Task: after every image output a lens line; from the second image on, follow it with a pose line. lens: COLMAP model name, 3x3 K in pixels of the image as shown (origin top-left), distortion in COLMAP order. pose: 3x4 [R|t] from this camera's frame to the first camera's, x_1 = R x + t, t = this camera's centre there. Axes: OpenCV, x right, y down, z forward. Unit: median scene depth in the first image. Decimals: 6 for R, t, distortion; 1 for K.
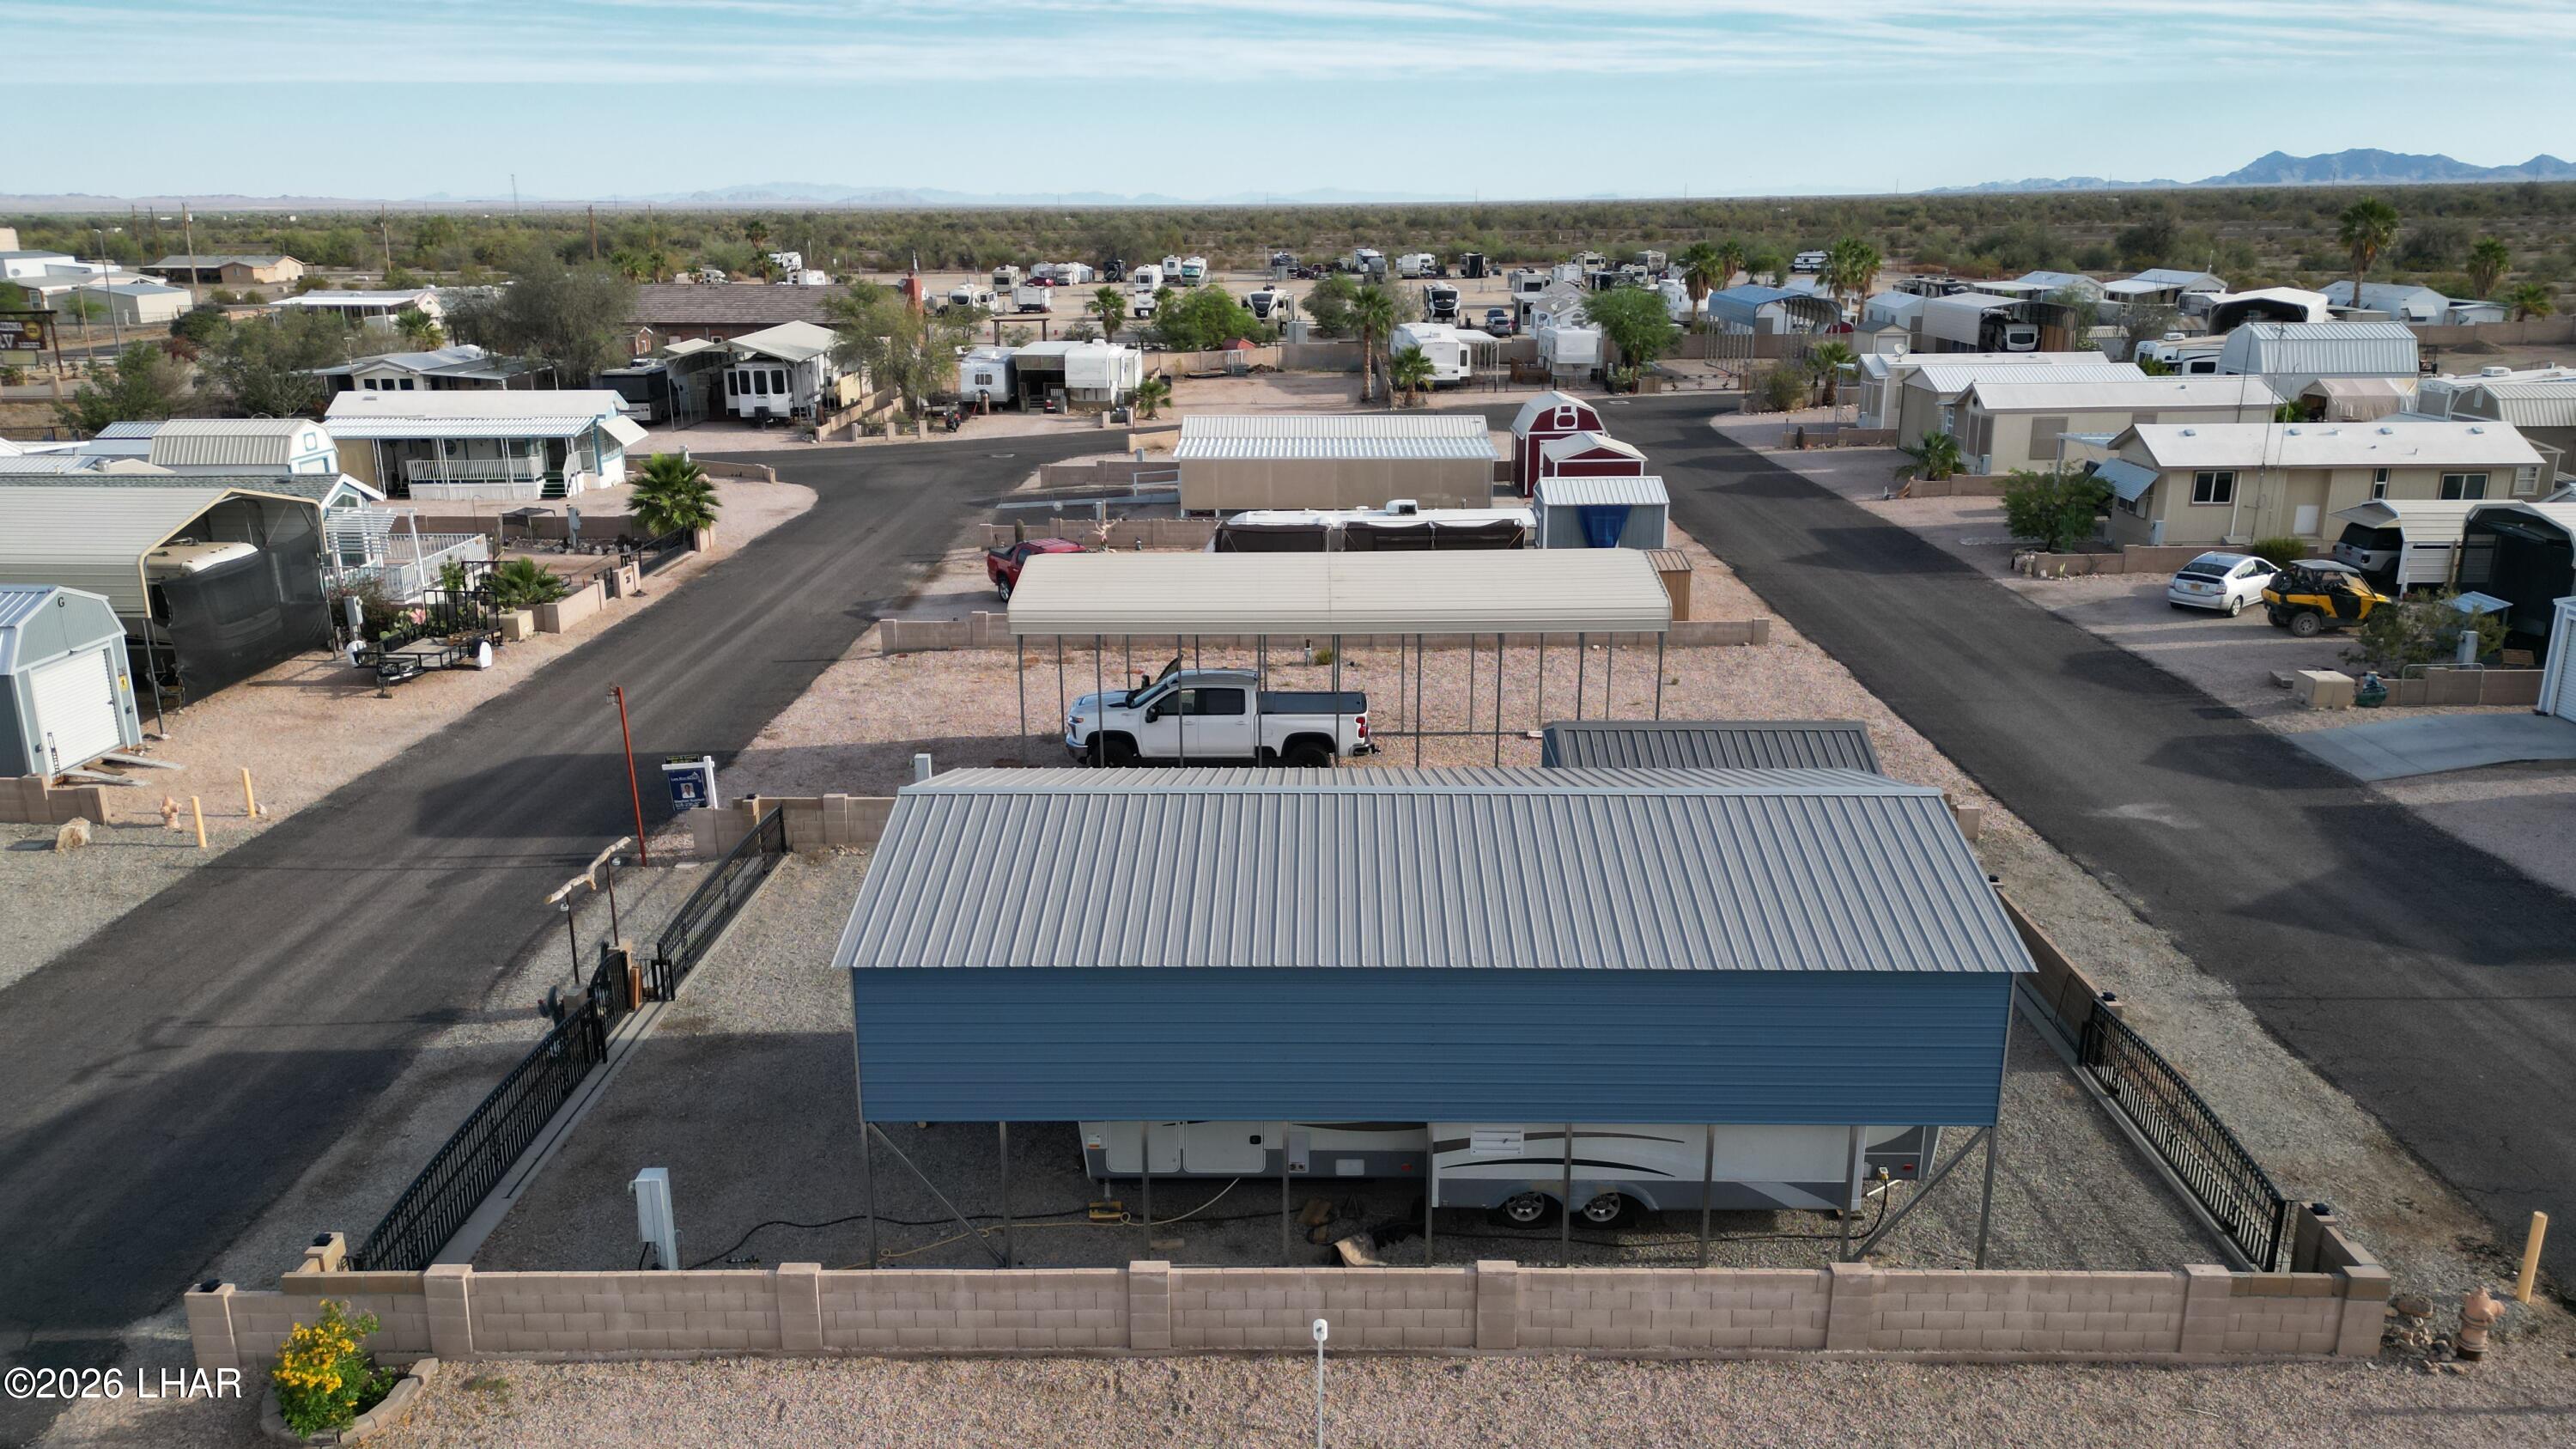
lens RADIAL K [[1793.4, 0, 1293.6], [0, 1793.4, 708.5], [0, 0, 1]] dist [0.075252, -0.075629]
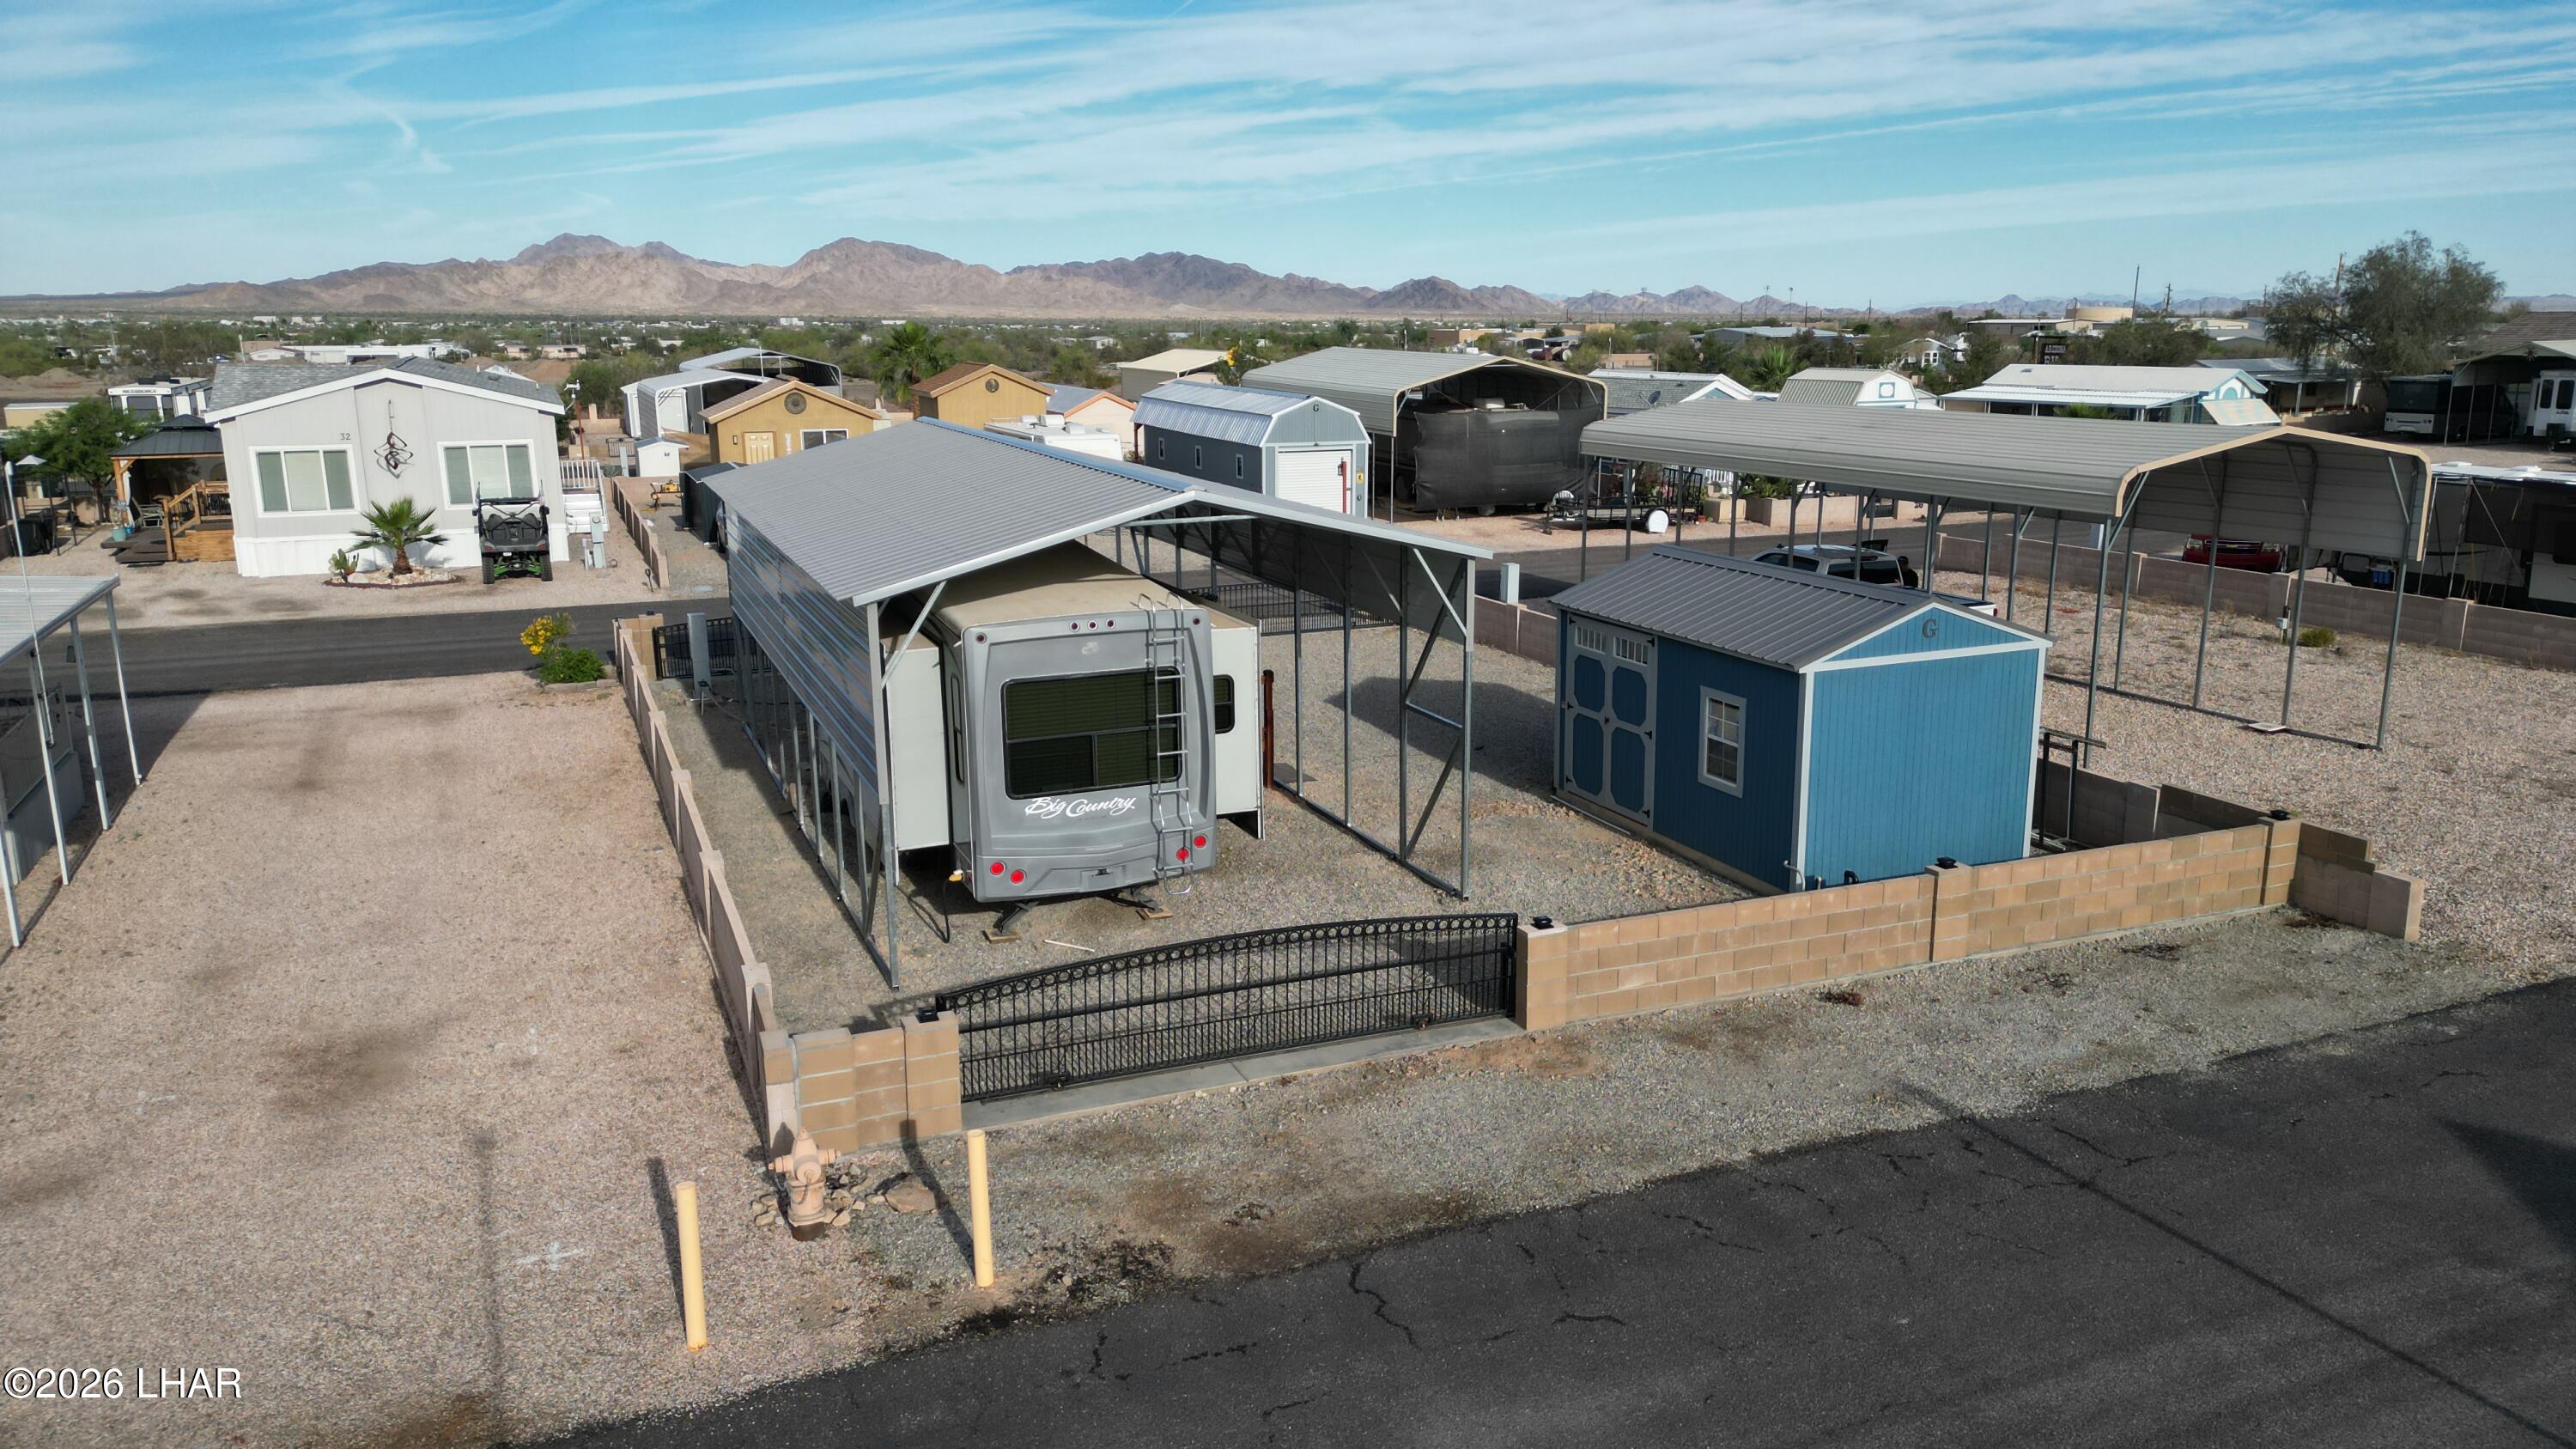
lens RADIAL K [[1793.4, 0, 1301.0], [0, 1793.4, 715.8], [0, 0, 1]] dist [0.075252, -0.075629]
pose [[0.395162, 0.200180, -0.896535, 0.765321], [-0.244108, 0.963760, 0.107596, 0.031940], [0.885583, 0.176334, 0.429707, 0.501919]]
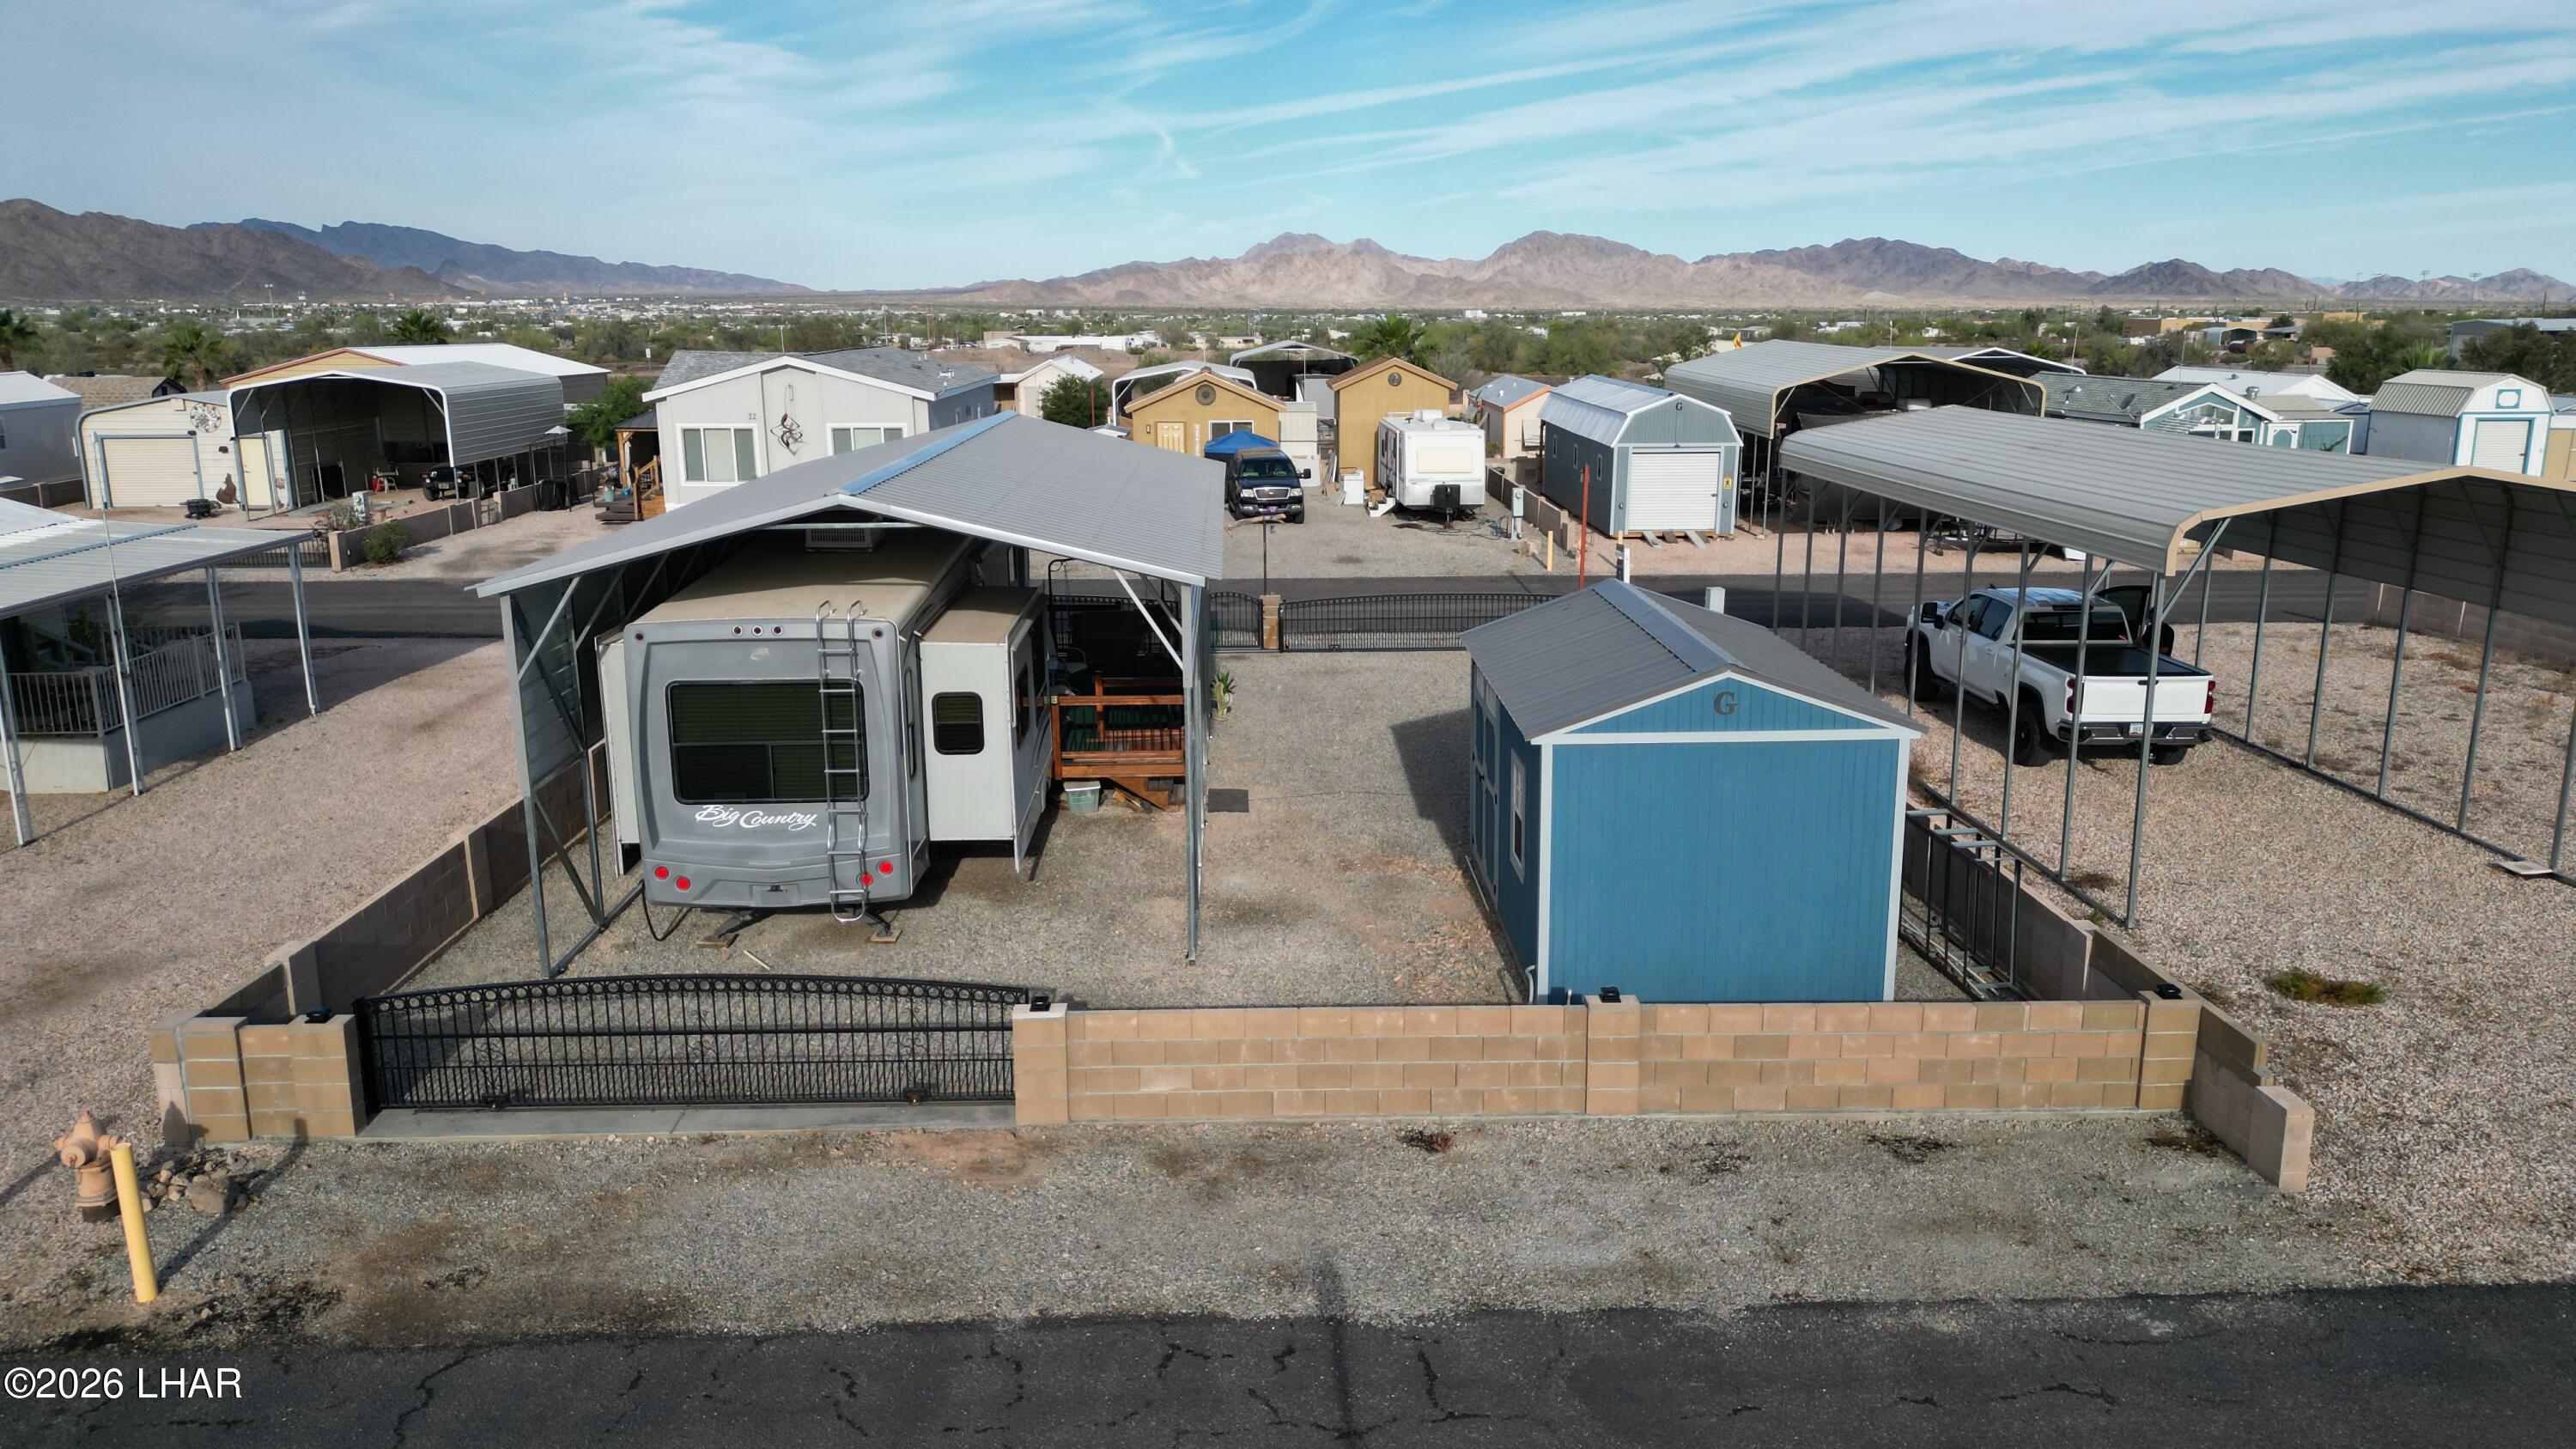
lens RADIAL K [[1793.4, 0, 1300.6], [0, 1793.4, 726.7], [0, 0, 1]] dist [0.075252, -0.075629]
pose [[0.040240, 0.228334, -0.972751, 0.769259], [-0.266850, 0.940634, 0.209756, -0.048158], [0.962898, 0.251138, 0.098783, 0.788646]]
